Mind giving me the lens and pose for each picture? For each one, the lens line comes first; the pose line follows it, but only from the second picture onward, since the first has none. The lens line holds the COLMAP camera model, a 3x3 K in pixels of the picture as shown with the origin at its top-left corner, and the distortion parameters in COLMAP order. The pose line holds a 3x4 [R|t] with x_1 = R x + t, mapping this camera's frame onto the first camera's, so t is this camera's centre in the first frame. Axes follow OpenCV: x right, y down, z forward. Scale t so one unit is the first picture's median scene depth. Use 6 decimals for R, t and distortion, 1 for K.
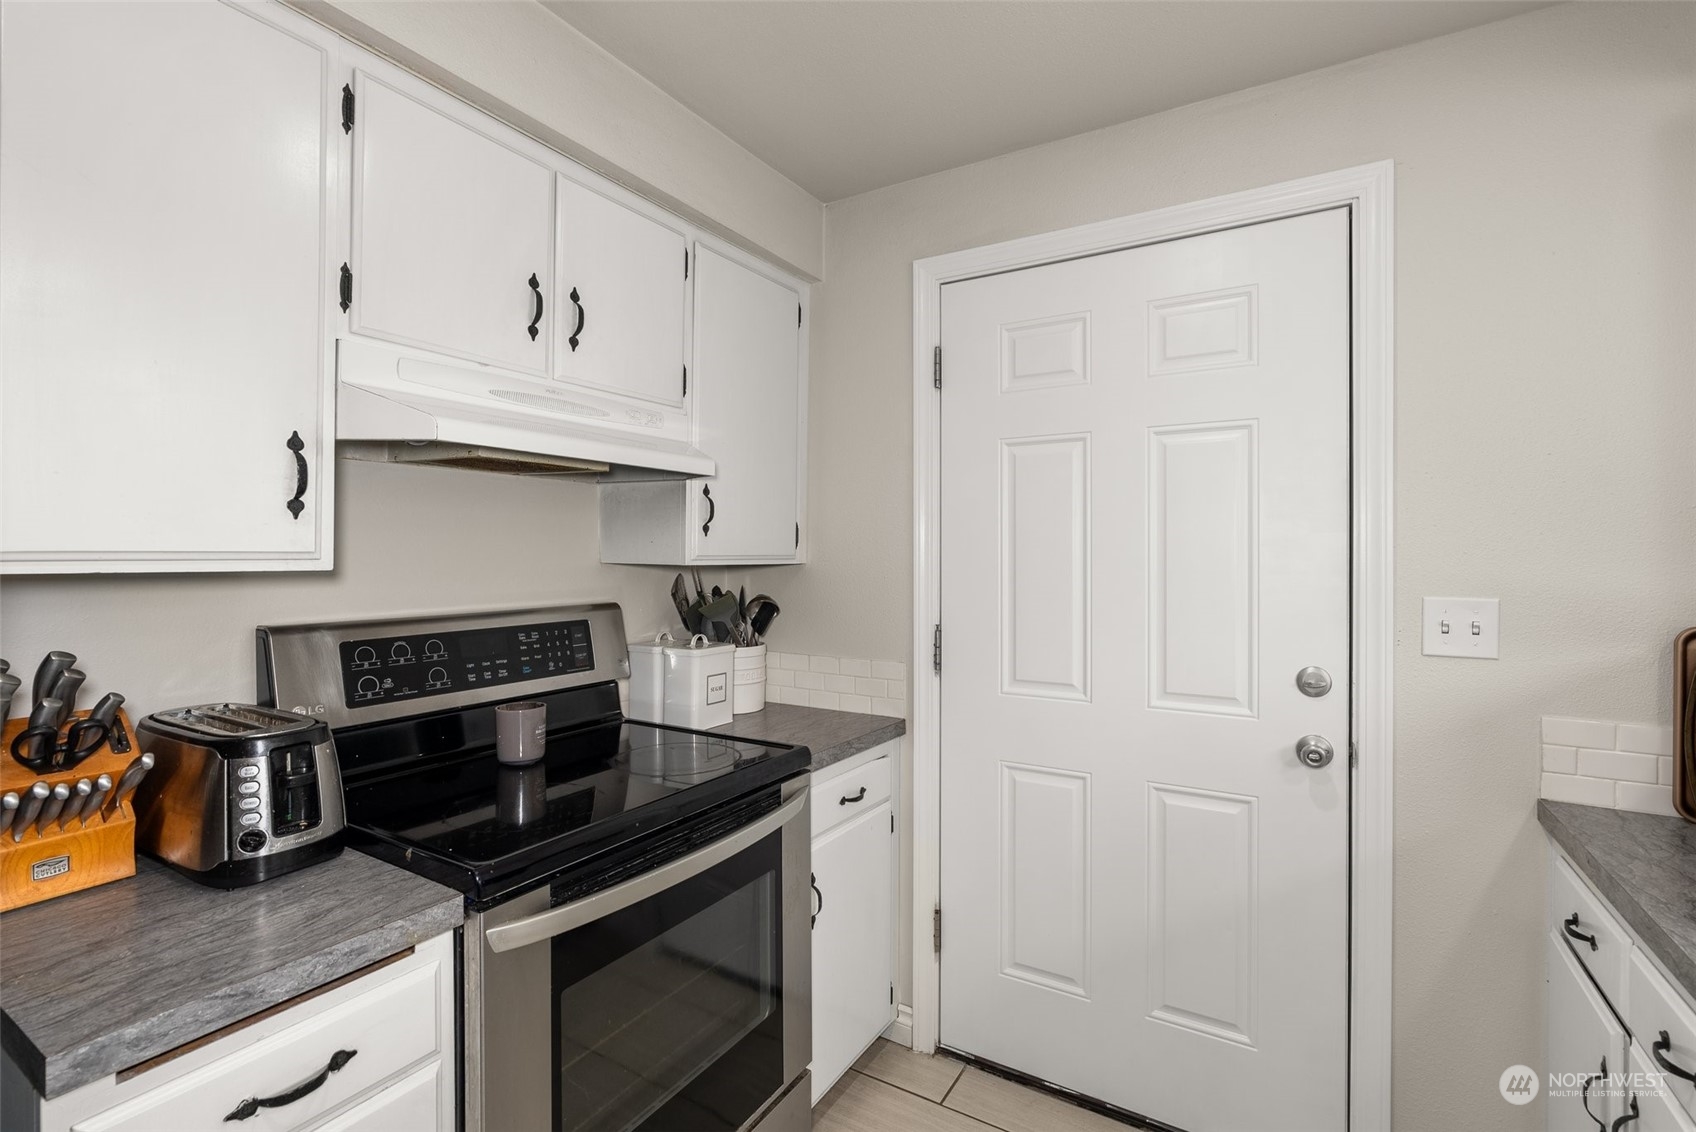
lens RADIAL K [[777.8, 0, 844.9], [0, 777.8, 555.4], [0, 0, 1]] dist [-0.010031, -0.000258]
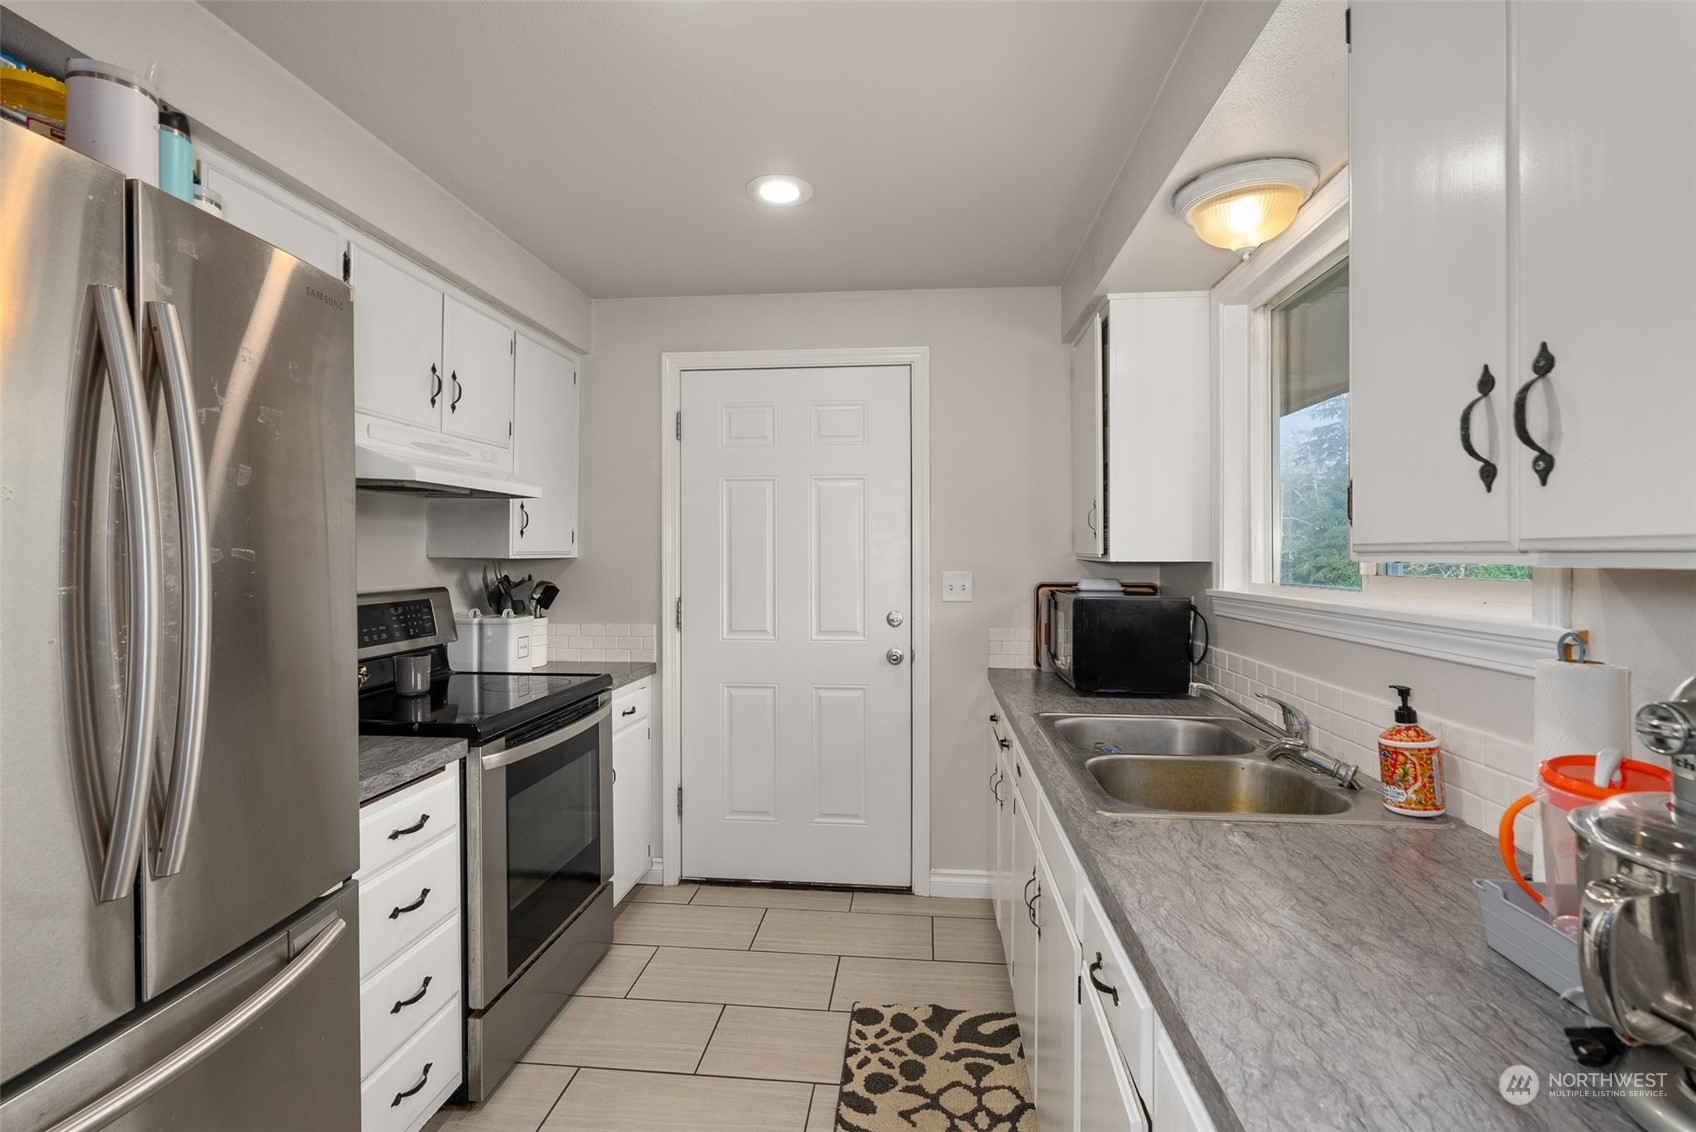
lens RADIAL K [[777.8, 0, 848.1], [0, 777.8, 560.2], [0, 0, 1]] dist [-0.010031, -0.000258]
pose [[0.904380, -0.006018, 0.426686, -0.262615], [0.002272, 0.999954, 0.009289, 0.004283], [-0.426723, -0.007431, 0.904352, -0.576591]]
